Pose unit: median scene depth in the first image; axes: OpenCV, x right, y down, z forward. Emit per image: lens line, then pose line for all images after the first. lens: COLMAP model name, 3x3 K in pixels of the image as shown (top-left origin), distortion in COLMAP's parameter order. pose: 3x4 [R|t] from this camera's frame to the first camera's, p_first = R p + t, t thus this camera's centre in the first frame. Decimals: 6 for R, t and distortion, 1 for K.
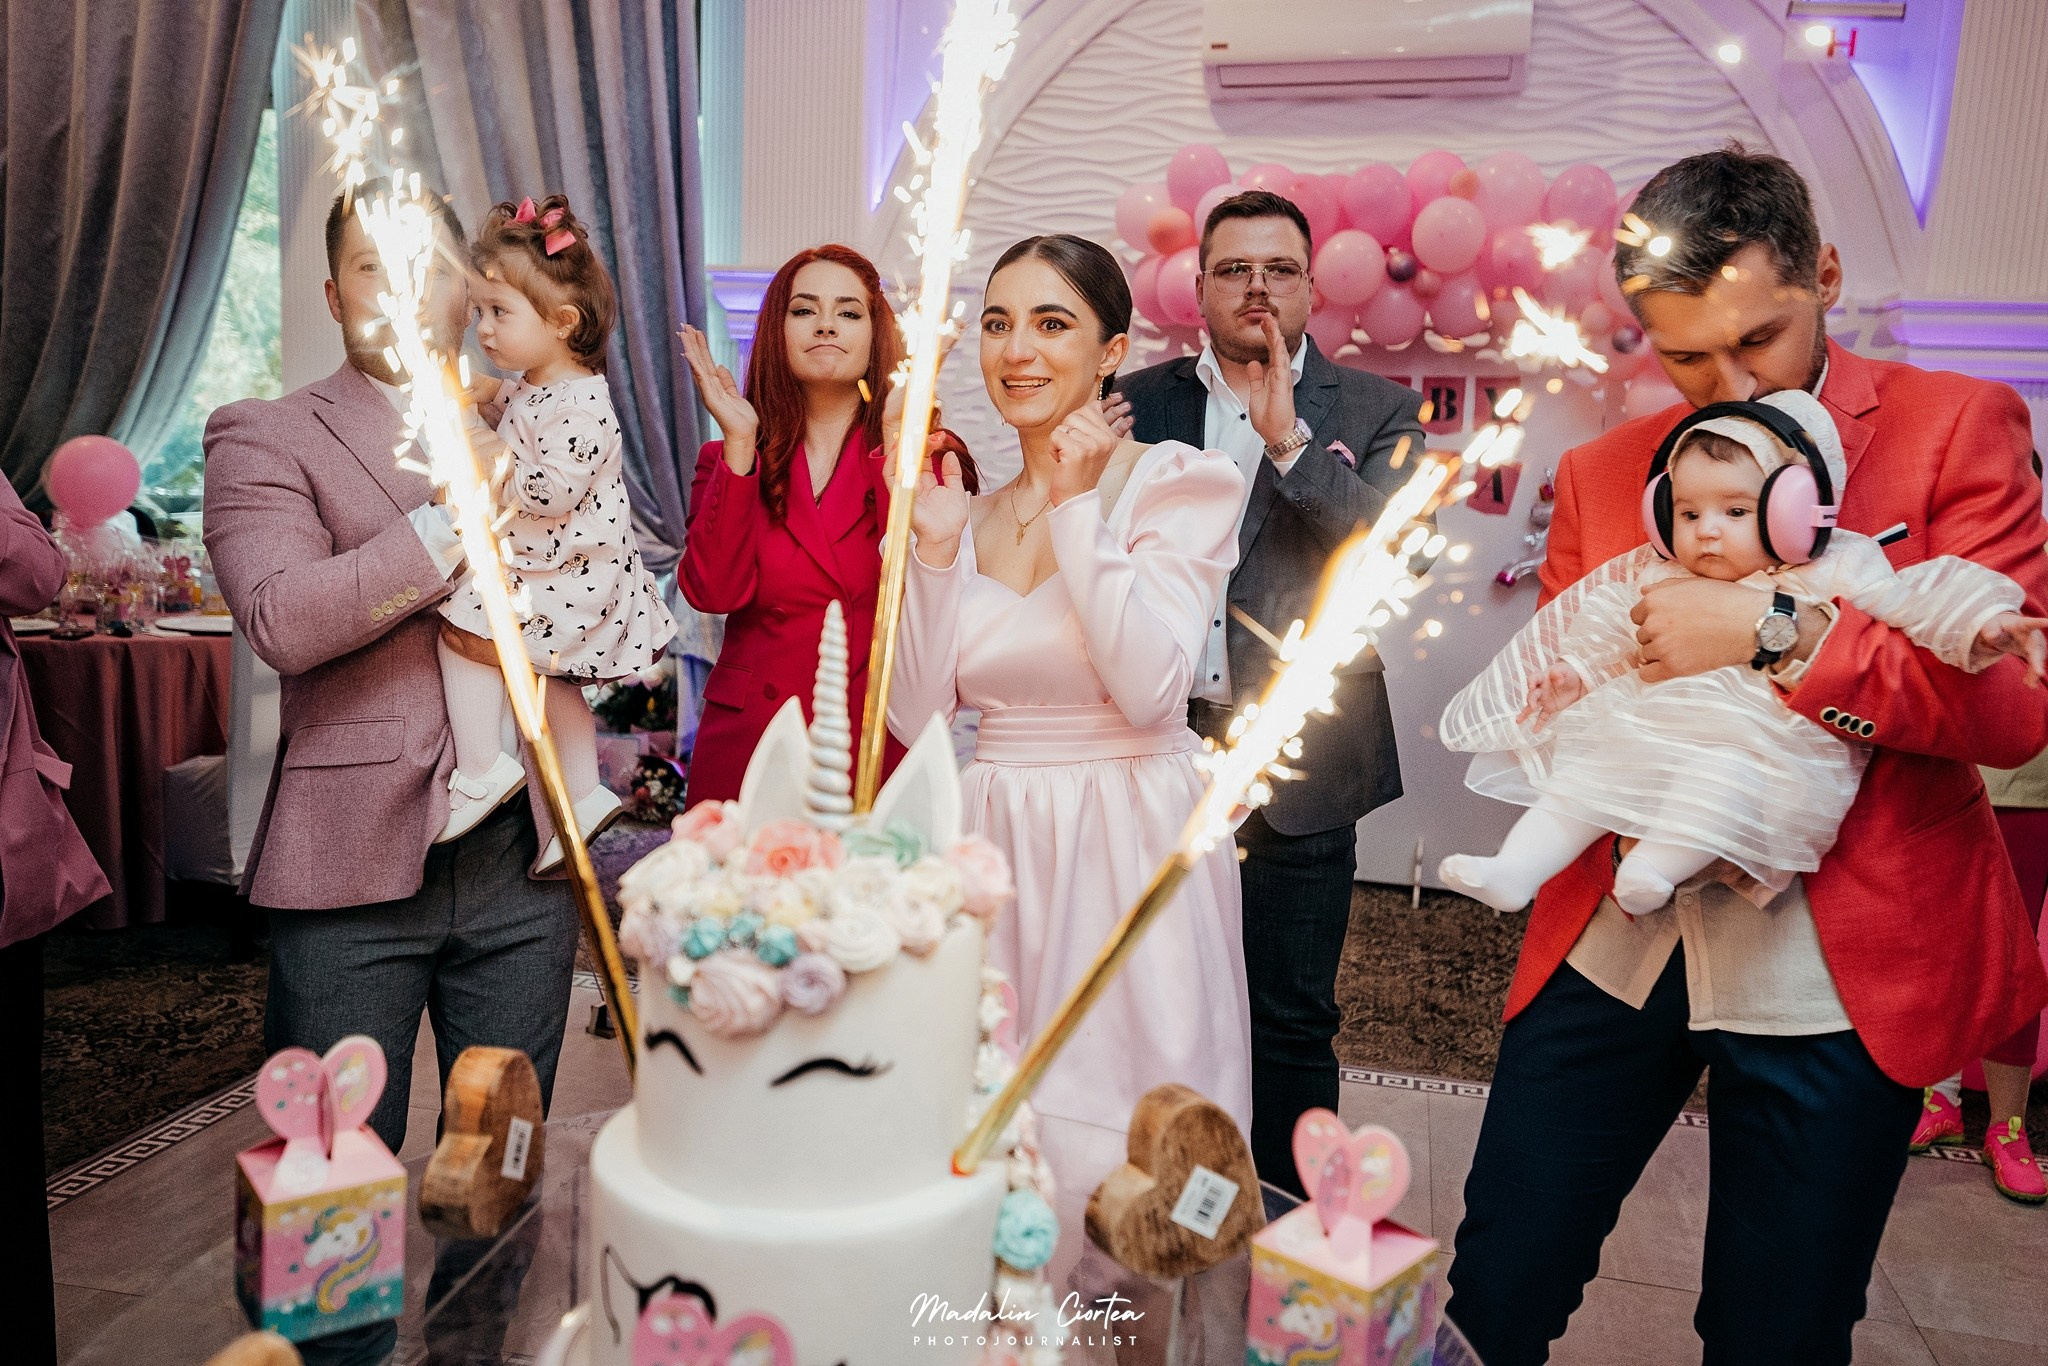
lens RADIAL K [[1696.0, 0, 1019.1], [0, 1696.0, 682.8], [0, 0, 1]] dist [0.043625, 0.007033]
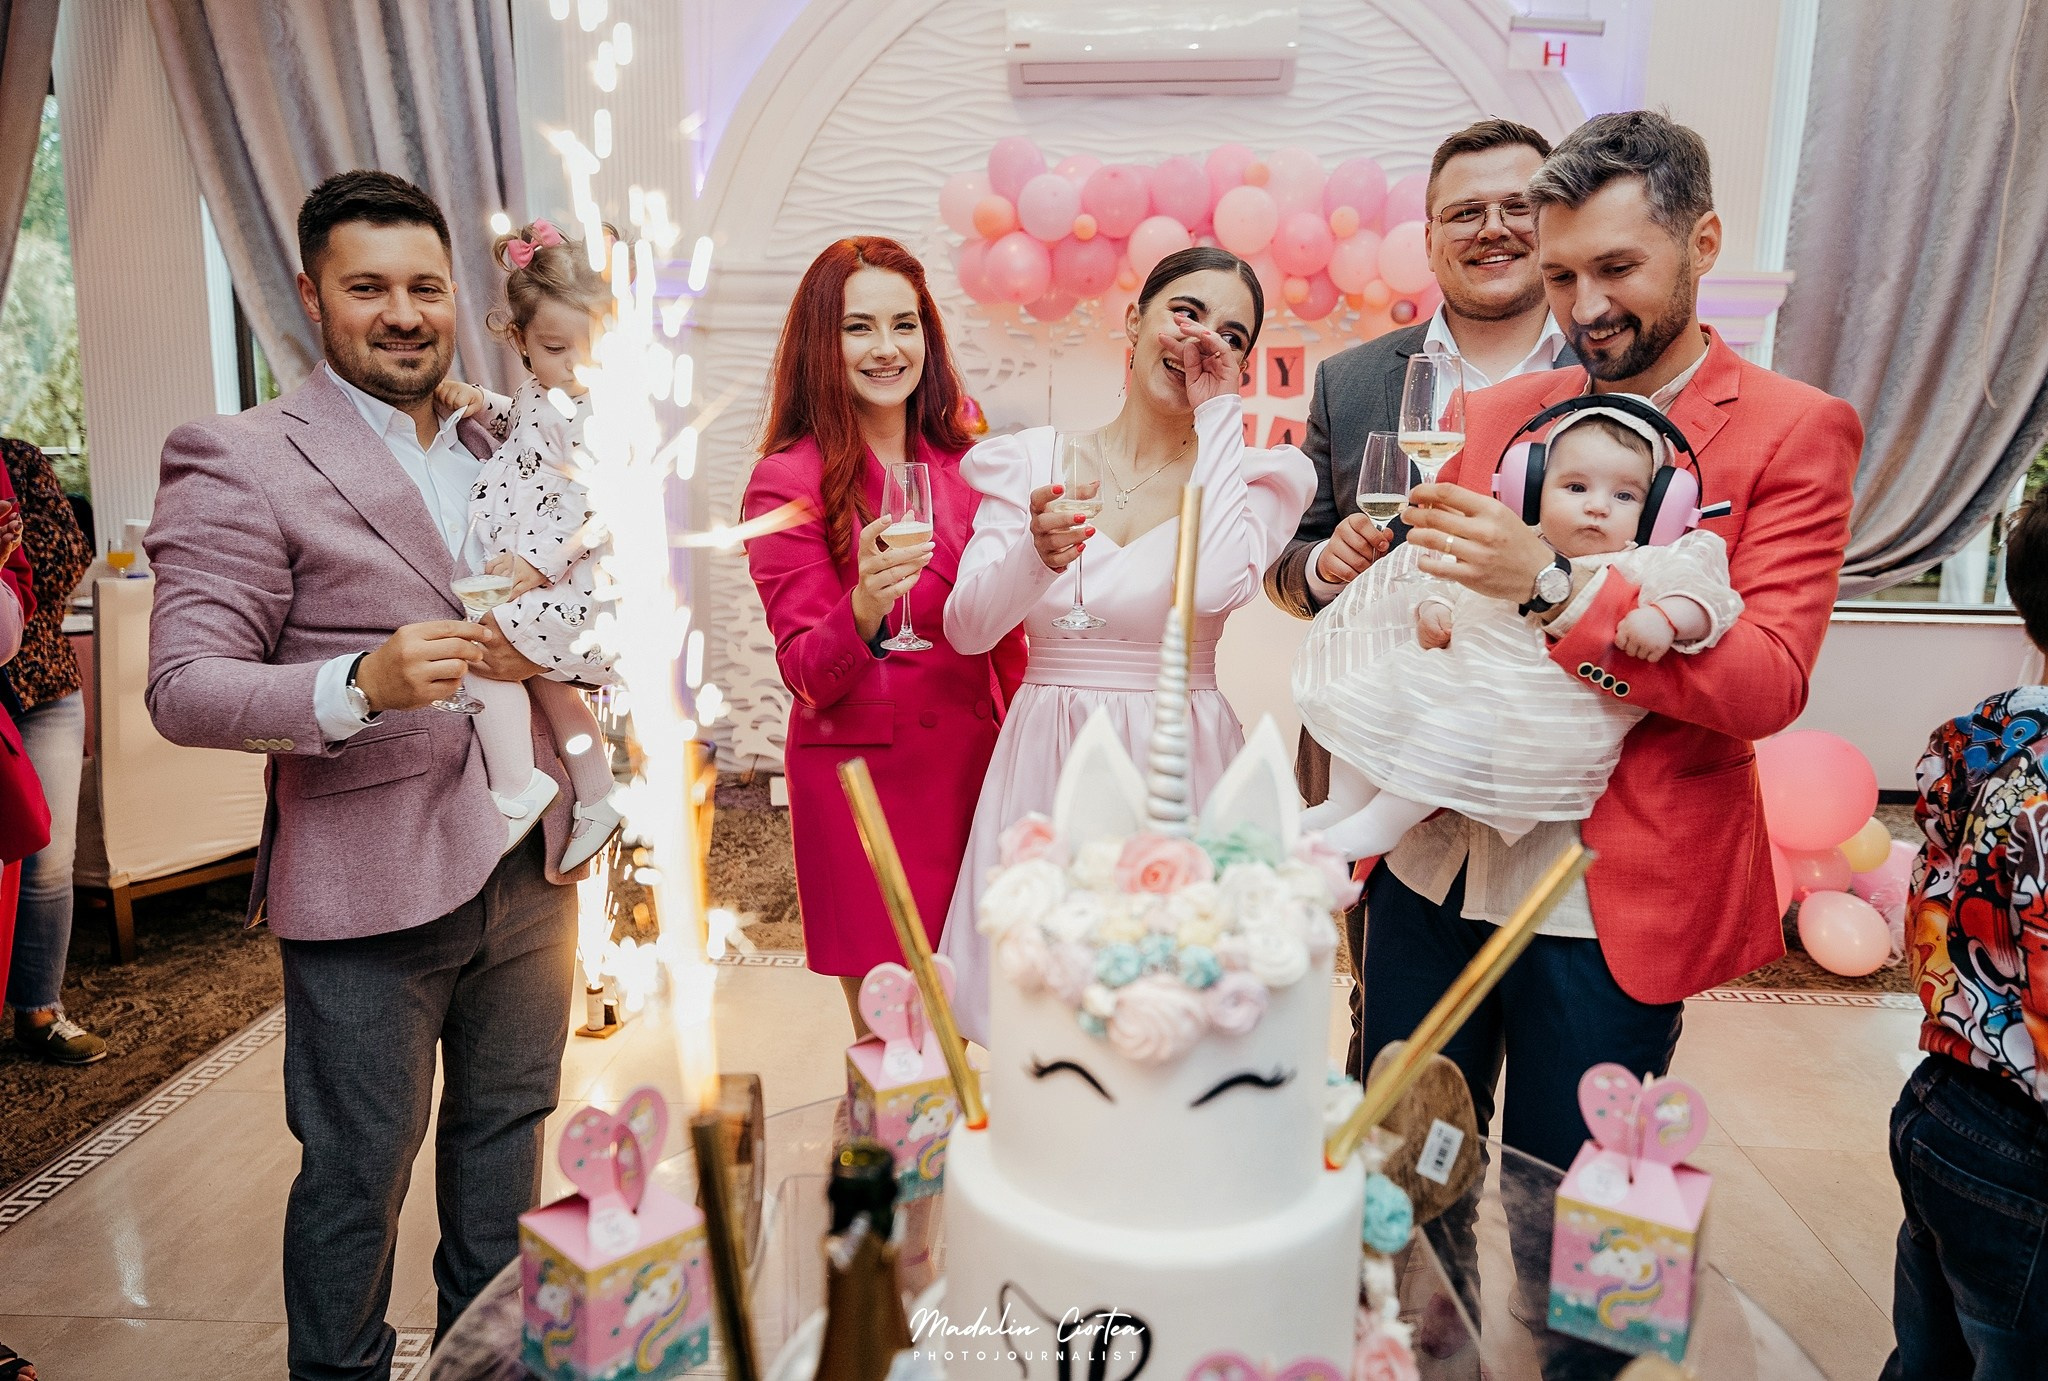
lens RADIAL K [[1527.0, 0, 1051.8], [0, 1527.0, 678.7], [0, 0, 1]] dist [0.033747, -0.010029]
pose [[0.983522, -0.056878, 0.171610, -0.270082], [0.050966, 0.997952, 0.038665, -0.036248], [-0.173457, -0.029282, 0.984406, 0.112325]]
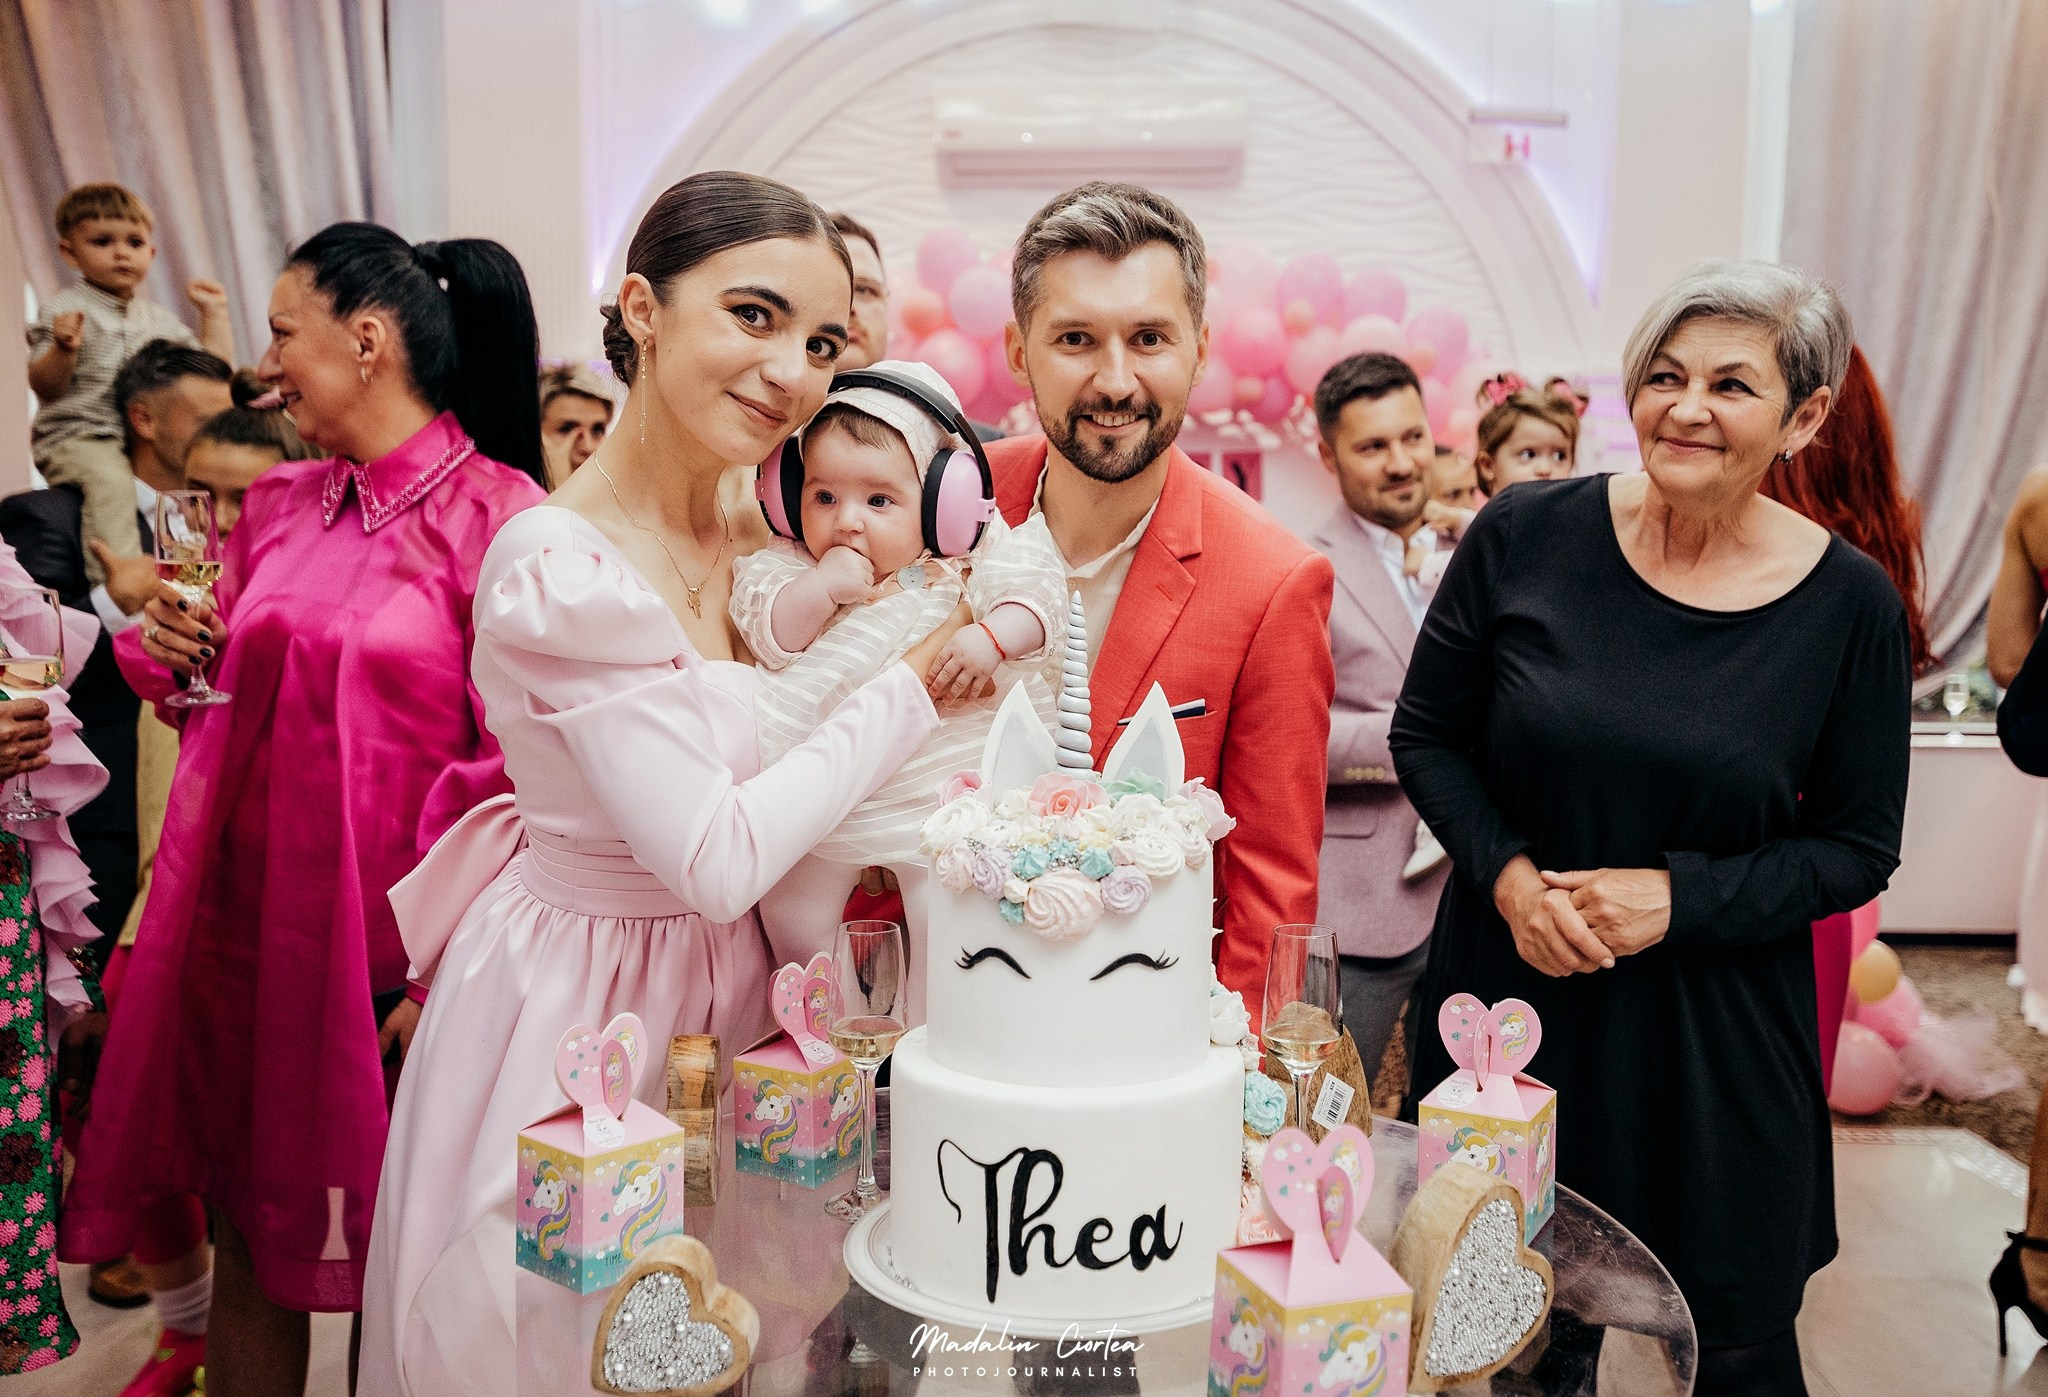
lens RADIAL K [[1810.6, 0, 1080.6], [0, 1810.6, 685.0], [0, 0, 1]] dist [0.039143, 0.000000]
pose [[0.973469, -0.050687, 0.223134, -0.320973], [0.064262, 0.996471, -0.053997, 0.071726], [-0.219609, 0.066904, 0.973291, -0.198814]]
